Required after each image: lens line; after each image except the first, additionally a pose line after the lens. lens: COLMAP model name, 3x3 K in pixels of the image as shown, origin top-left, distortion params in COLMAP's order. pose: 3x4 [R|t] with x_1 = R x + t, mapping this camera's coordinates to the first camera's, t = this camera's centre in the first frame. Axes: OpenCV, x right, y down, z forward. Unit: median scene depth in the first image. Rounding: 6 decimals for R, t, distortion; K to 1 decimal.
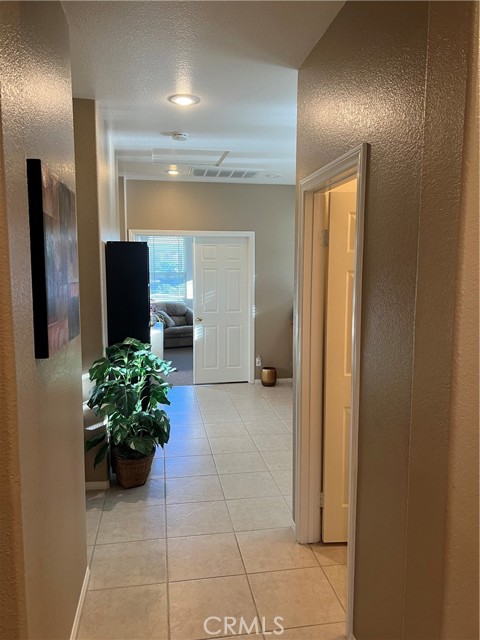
lens RADIAL K [[480.5, 0, 241.5], [0, 480.5, 319.5], [0, 0, 1]] dist [0.063144, -0.065325]
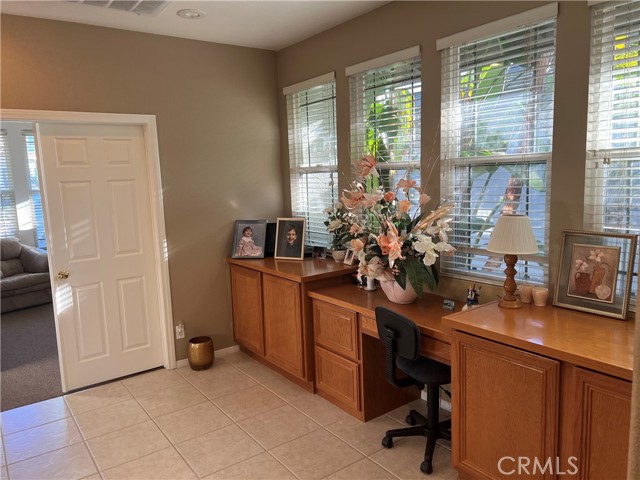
lens RADIAL K [[480.5, 0, 317.9], [0, 480.5, 239.8], [0, 0, 1]] dist [0.063144, -0.065325]
pose [[0.894580, -0.089853, 0.437783, -0.066882], [0.080027, 0.995954, 0.040885, -0.038739], [-0.439685, -0.001541, 0.898151, 0.373951]]
